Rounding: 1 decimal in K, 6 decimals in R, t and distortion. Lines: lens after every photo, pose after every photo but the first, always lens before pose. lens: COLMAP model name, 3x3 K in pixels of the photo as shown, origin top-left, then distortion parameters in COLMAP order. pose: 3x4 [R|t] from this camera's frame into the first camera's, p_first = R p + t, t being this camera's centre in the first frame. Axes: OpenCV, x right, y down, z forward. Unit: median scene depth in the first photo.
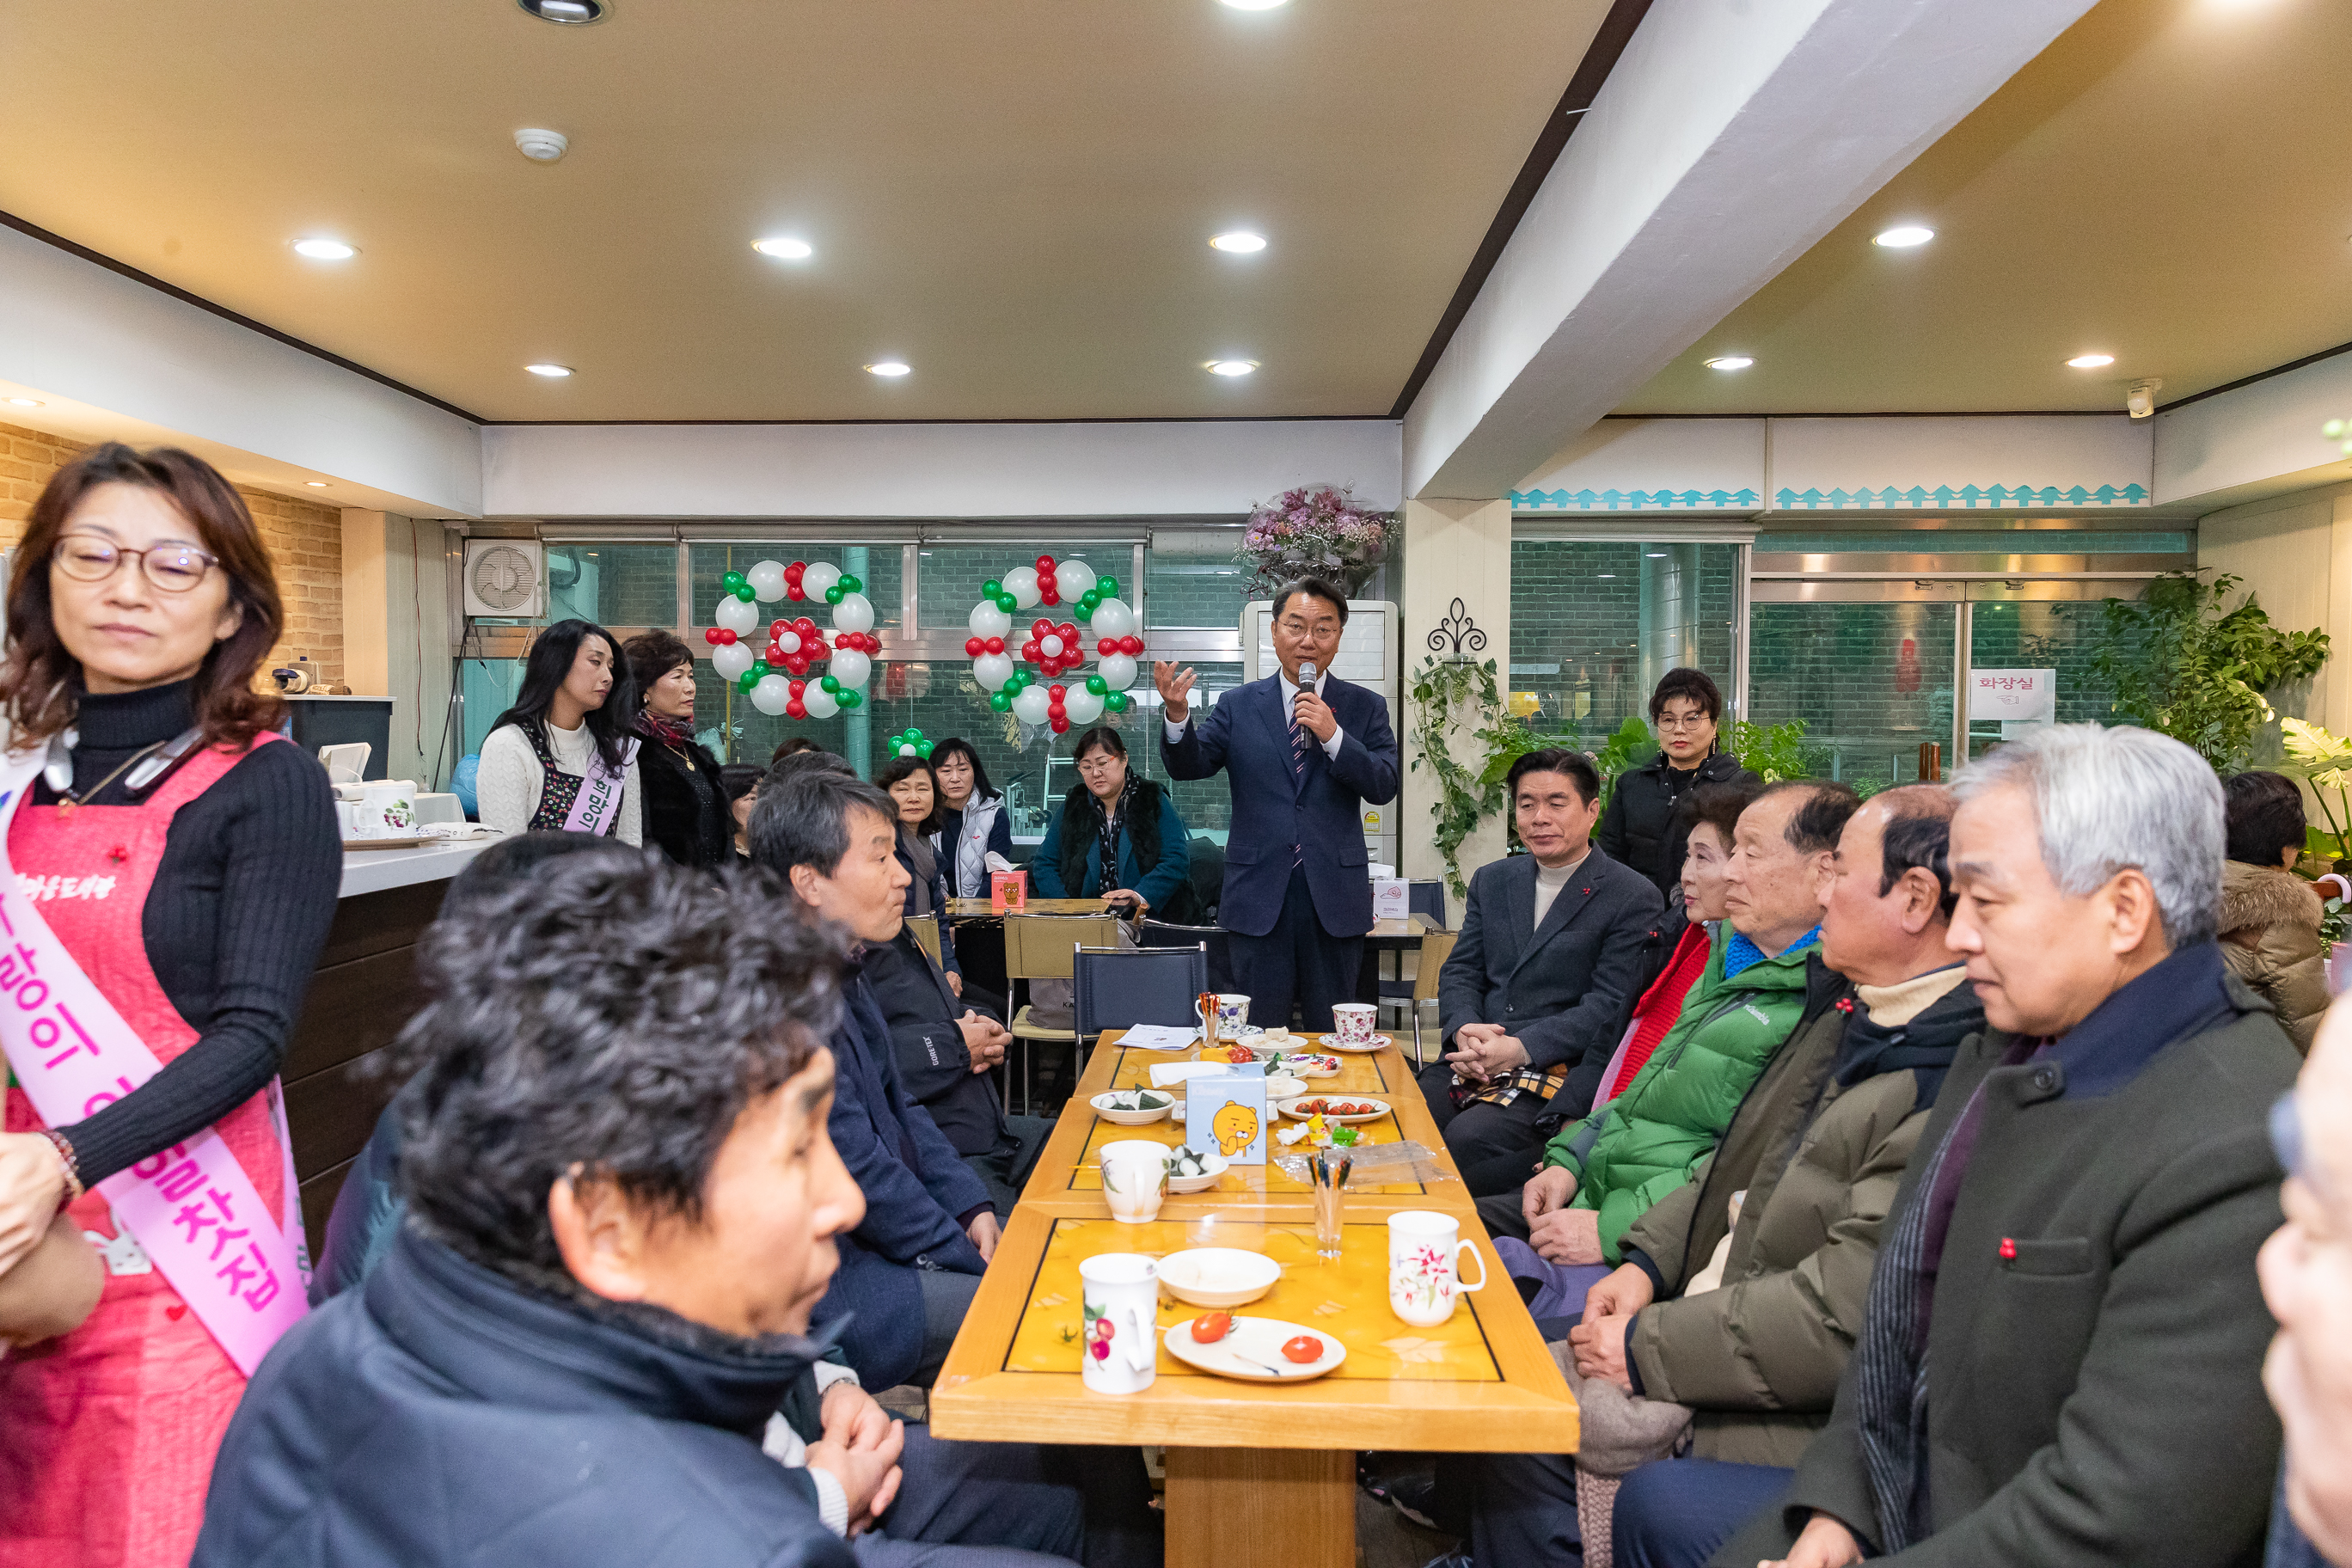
lens RADIAL K [[1585.7, 0, 1176.0], [0, 1585.7, 784.0], [0, 0, 1]] dist [0.021112, -0.001950]
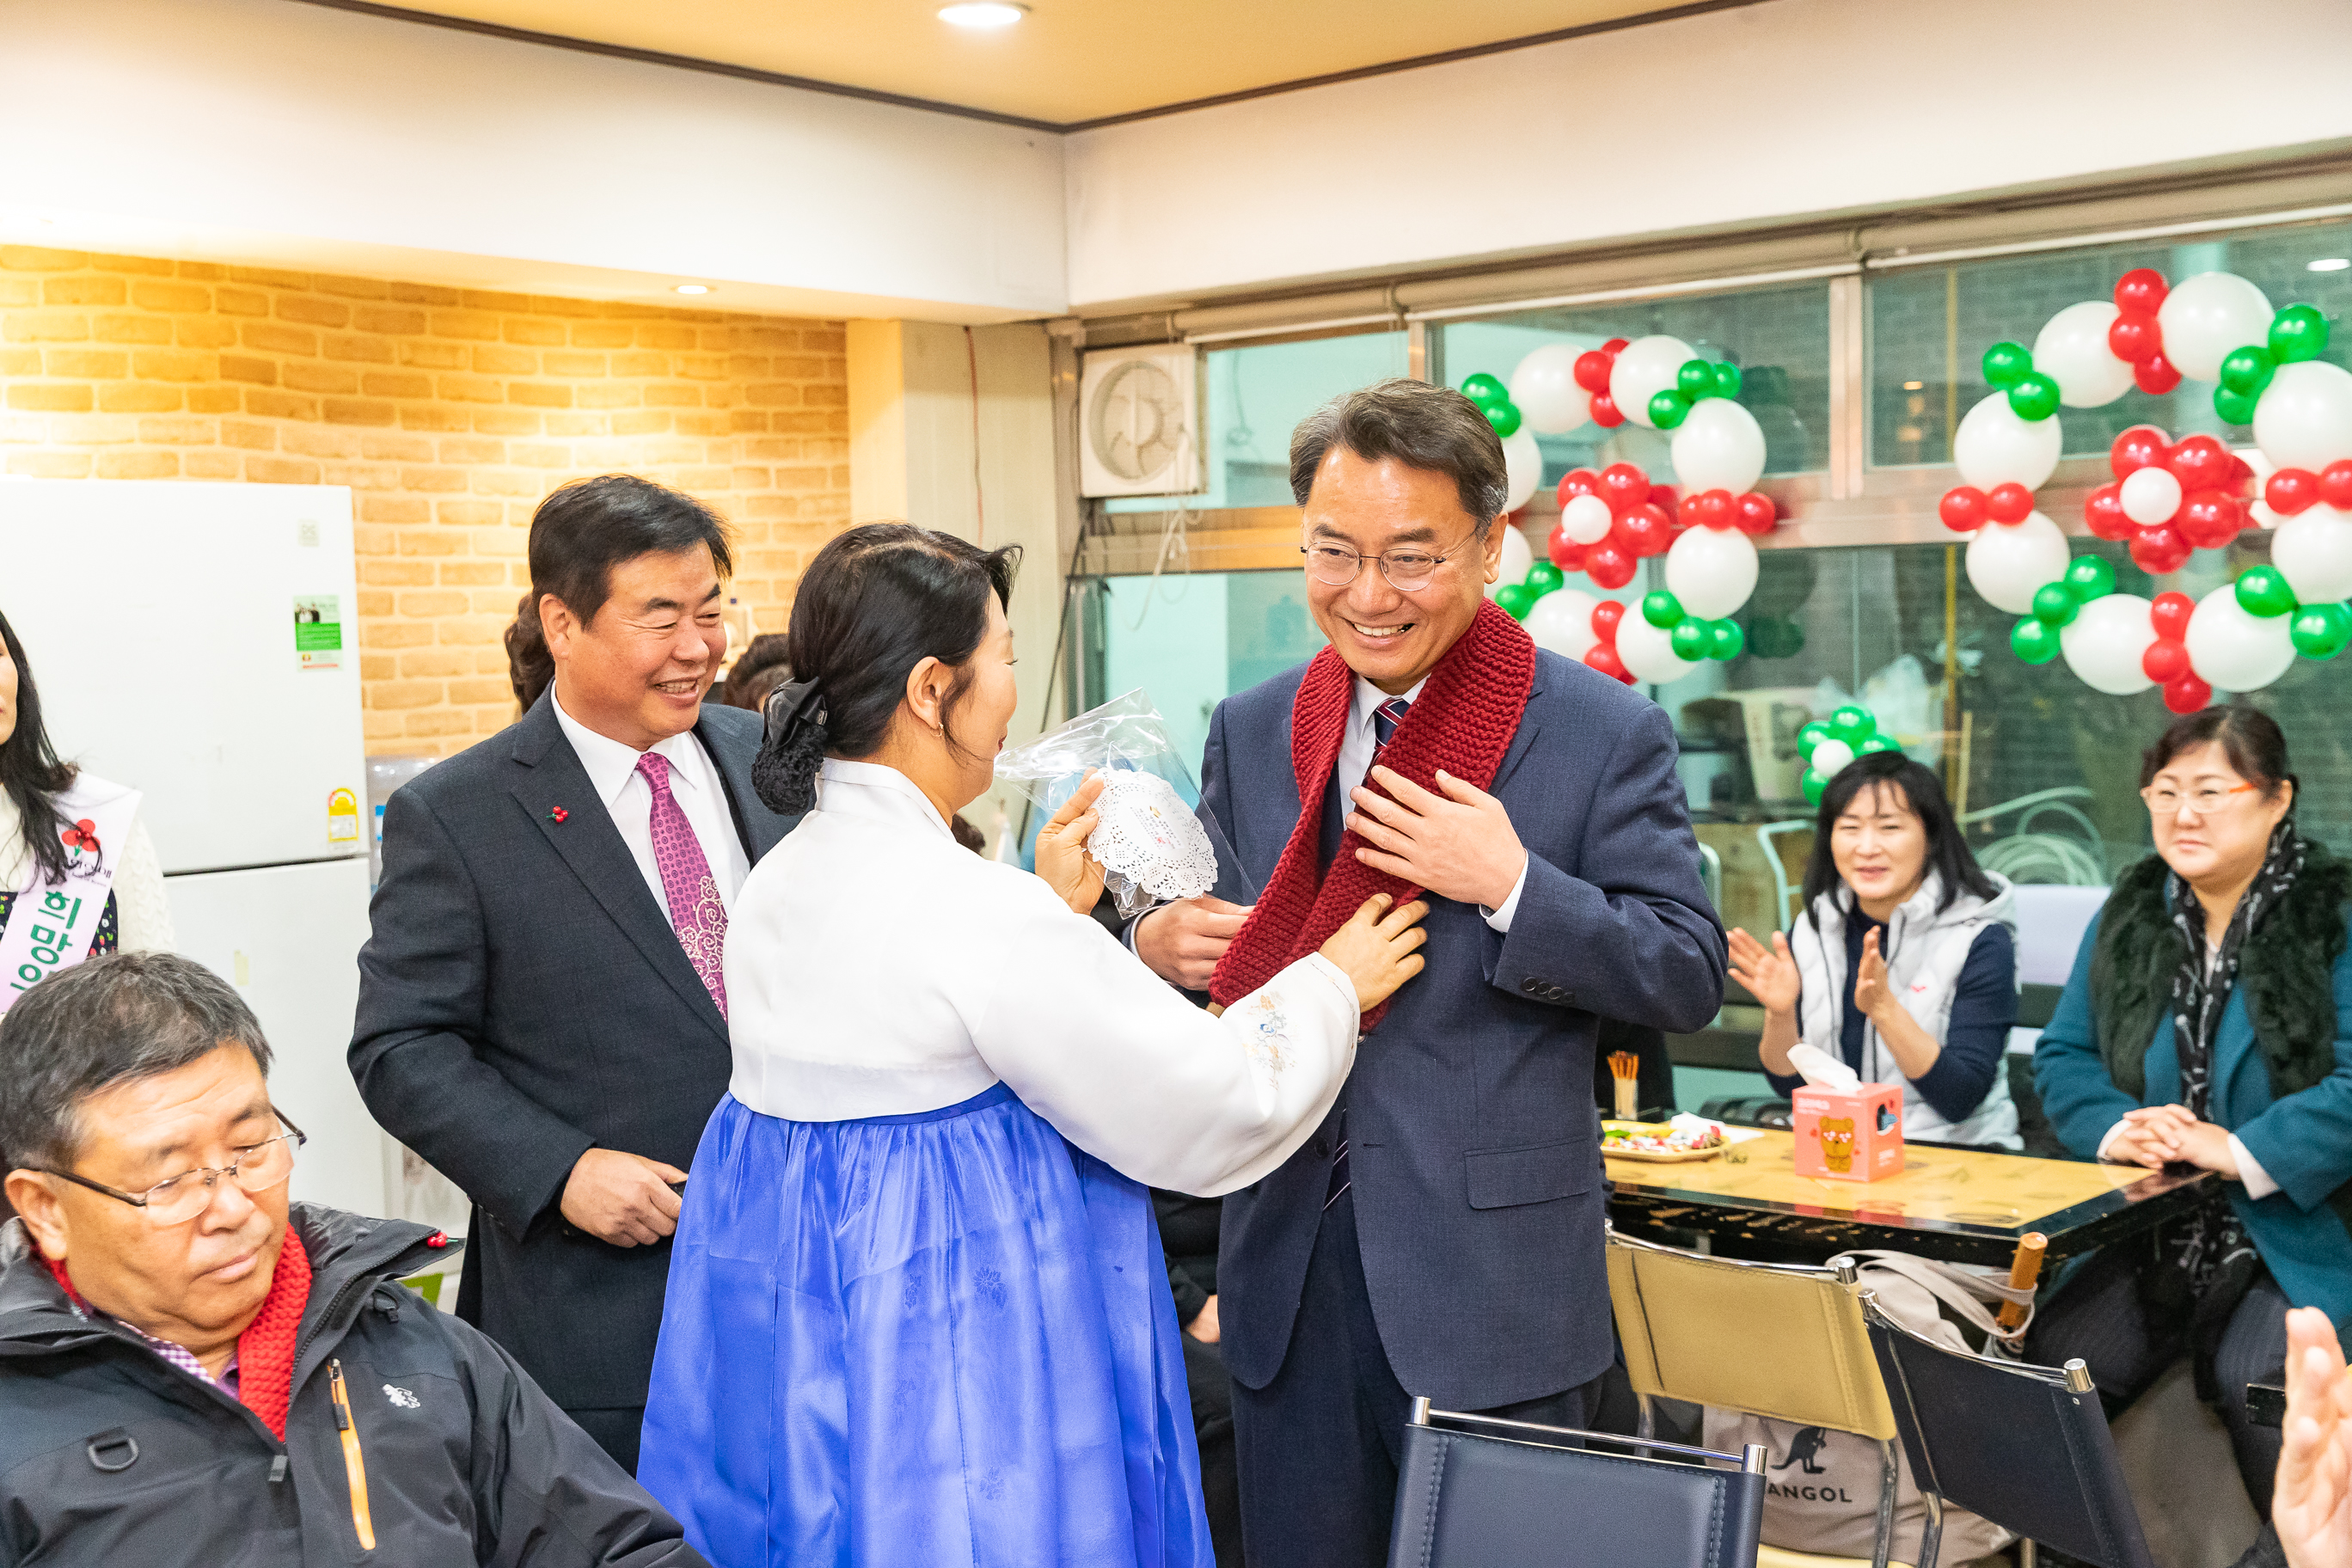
lens RADIAL K [[2845.3, 0, 1176.0], [0, 2845.3, 784.0], [0, 0, 1]] dist [0.012650, -0.008120]
pose [[0.771198, 0.011570, -0.636491, 0.206507], [0.005674, 0.999670, 0.025046, -0.037522], [0.636570, -0.022927, 0.770878, 0.319705]]
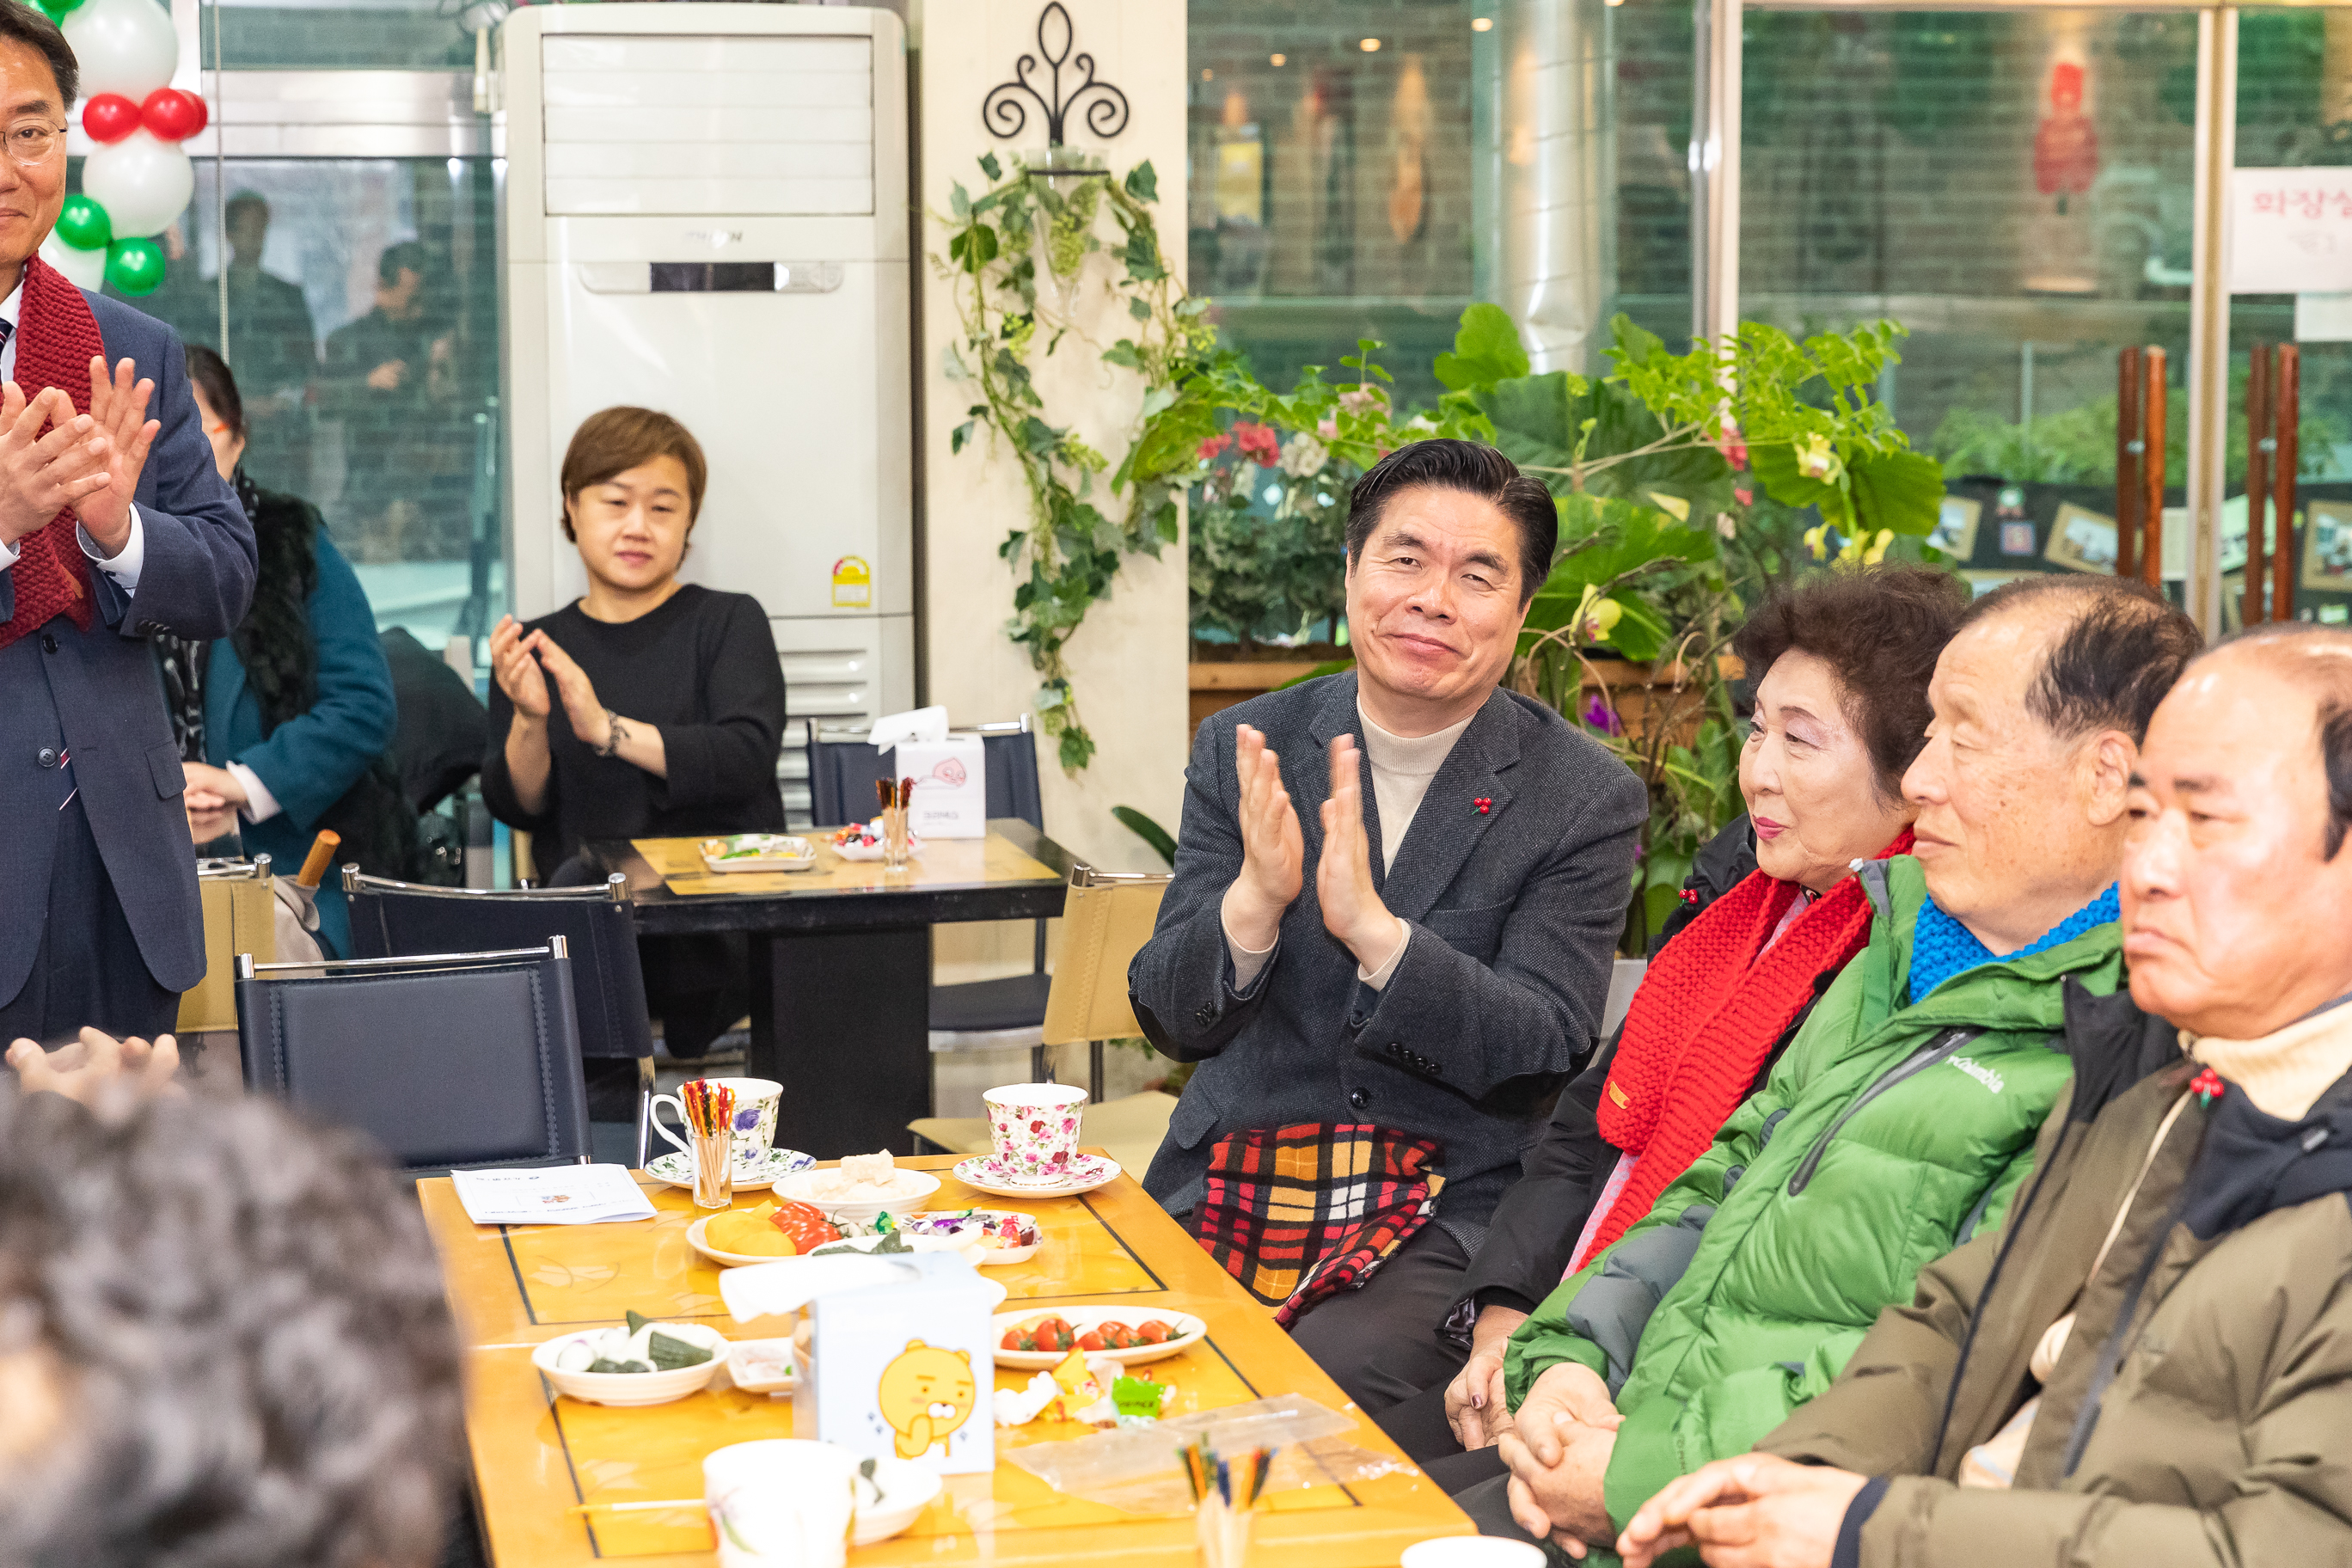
lens RADIAL K [[4515.3, 0, 1176.0], [0, 4515.3, 784.0], [0, 0, 1]] dist [0.013897, -0.146318]
pose [[0.967129, -0.038841, 0.251304, -0.079982], [0.015811, 0.995539, 0.093021, -0.028812], [-0.253796, -0.085990, 0.963428, -0.092190]]
